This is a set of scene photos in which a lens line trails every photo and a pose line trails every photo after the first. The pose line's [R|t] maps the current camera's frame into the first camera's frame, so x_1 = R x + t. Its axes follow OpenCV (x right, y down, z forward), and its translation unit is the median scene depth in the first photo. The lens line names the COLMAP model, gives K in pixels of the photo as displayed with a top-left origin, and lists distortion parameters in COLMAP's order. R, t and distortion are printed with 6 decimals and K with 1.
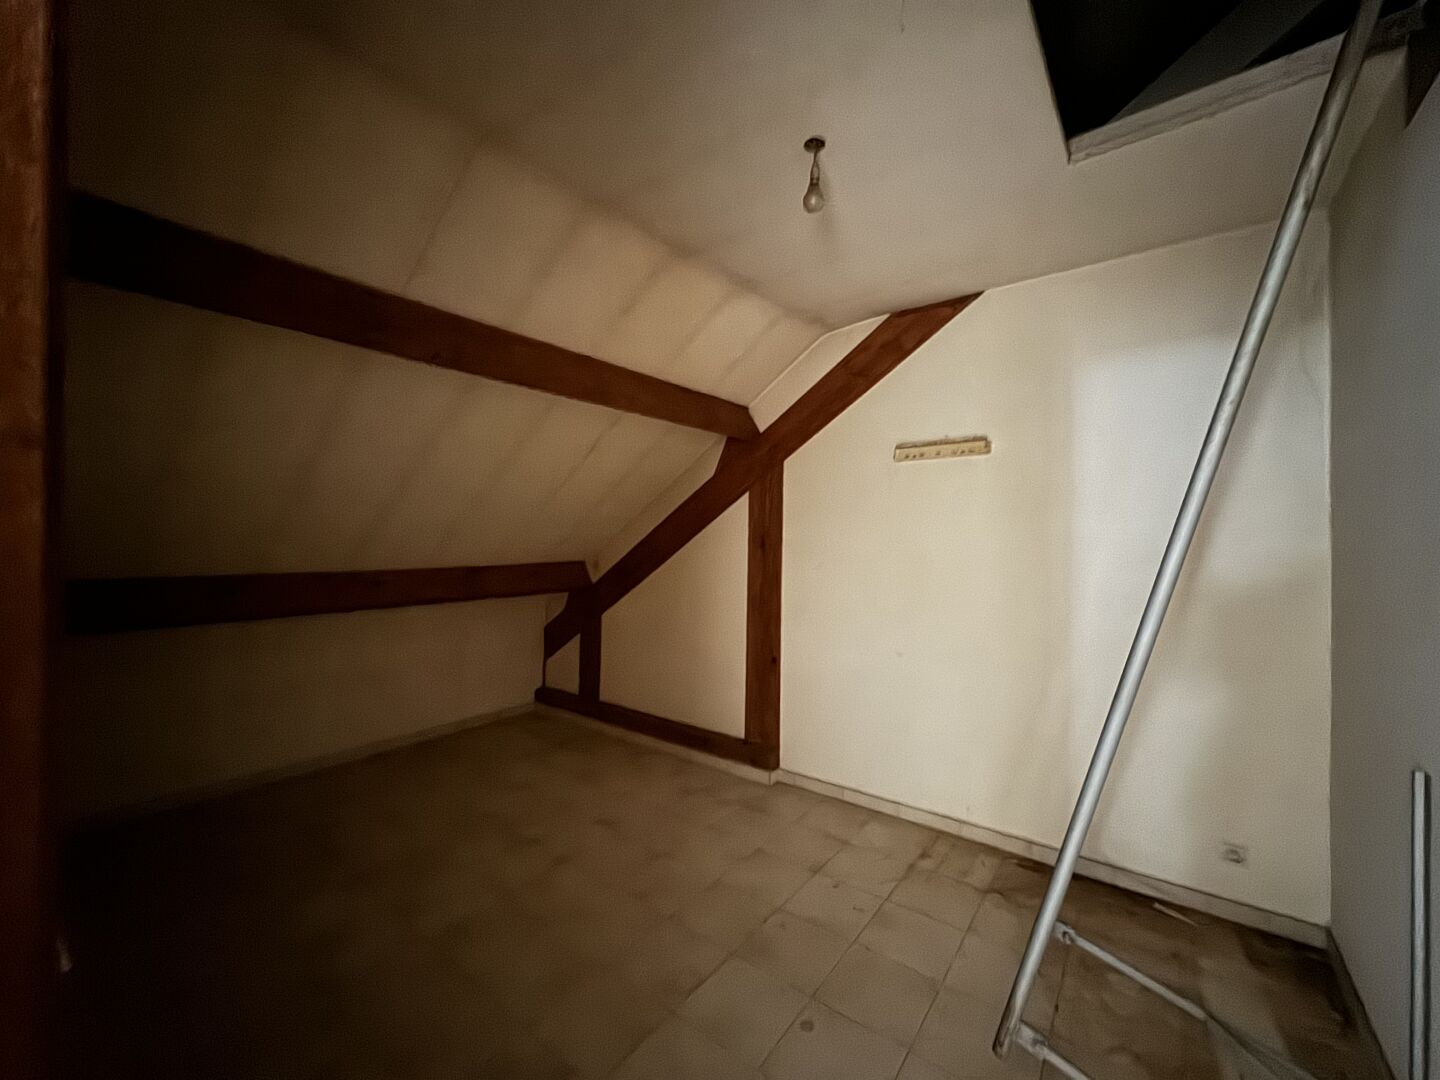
lens RADIAL K [[574.2, 0, 719.8], [0, 574.2, 538.0], [0, 0, 1]] dist [0.010517, 0.000044]
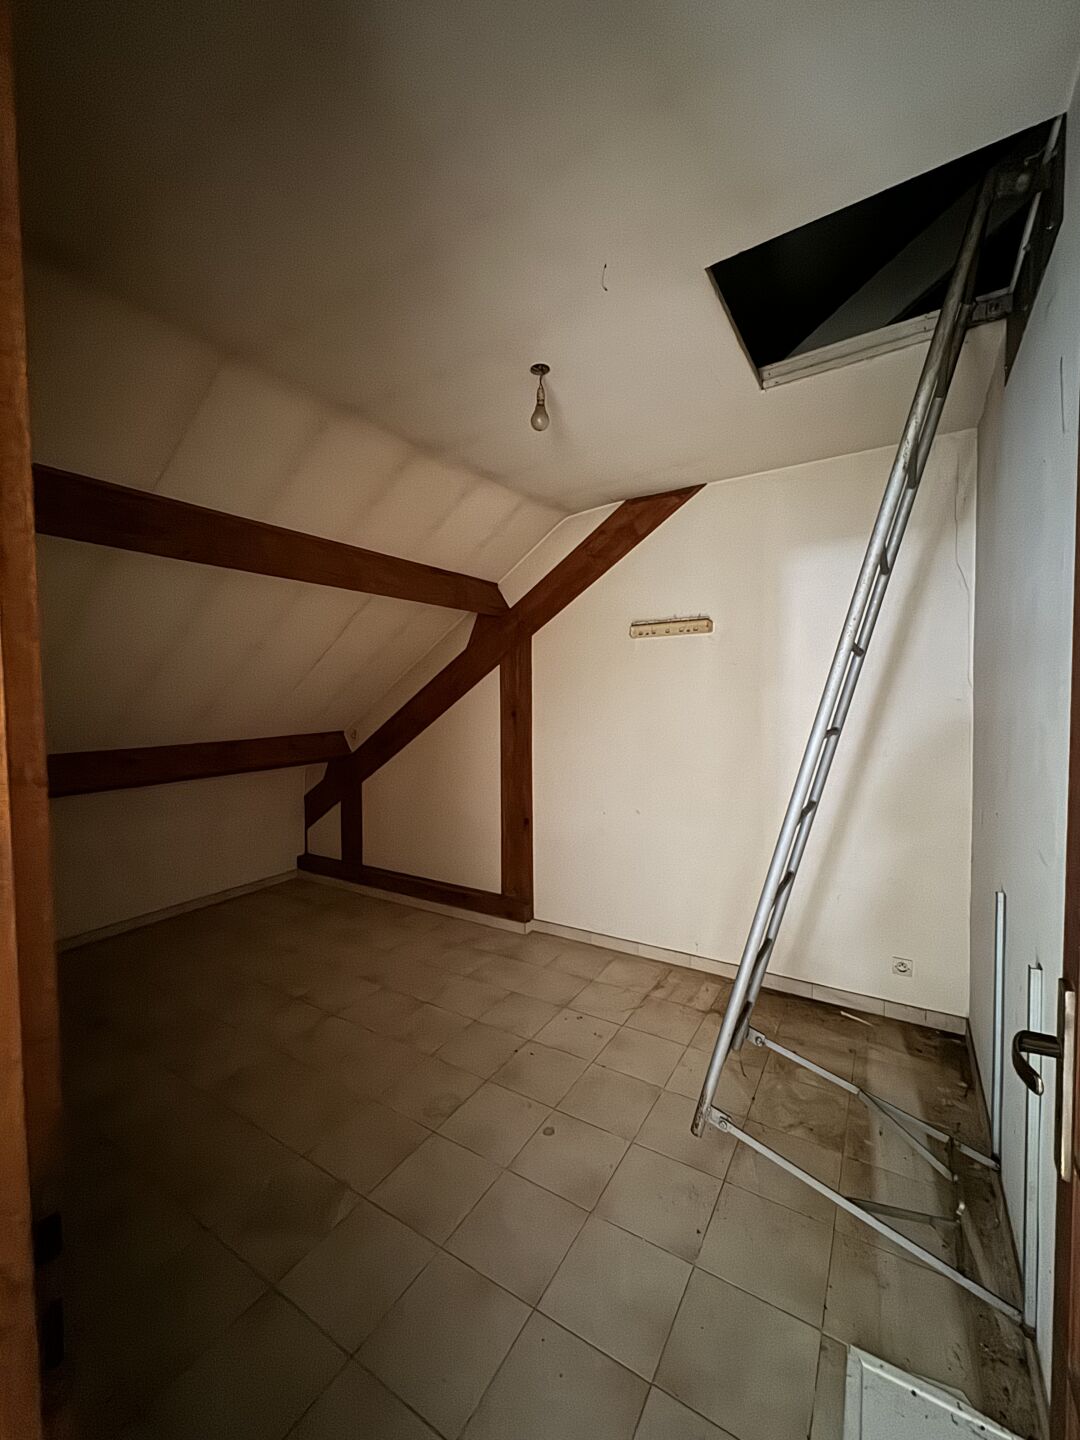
lens RADIAL K [[574.2, 0, 539.3], [0, 574.2, 721.4], [0, 0, 1]] dist [0.010517, 0.000044]
pose [[0.995021, -0.024133, 0.096699, 0.025527], [0.019504, 0.998631, 0.048535, -0.036174], [-0.097738, -0.046407, 0.994130, -0.091492]]
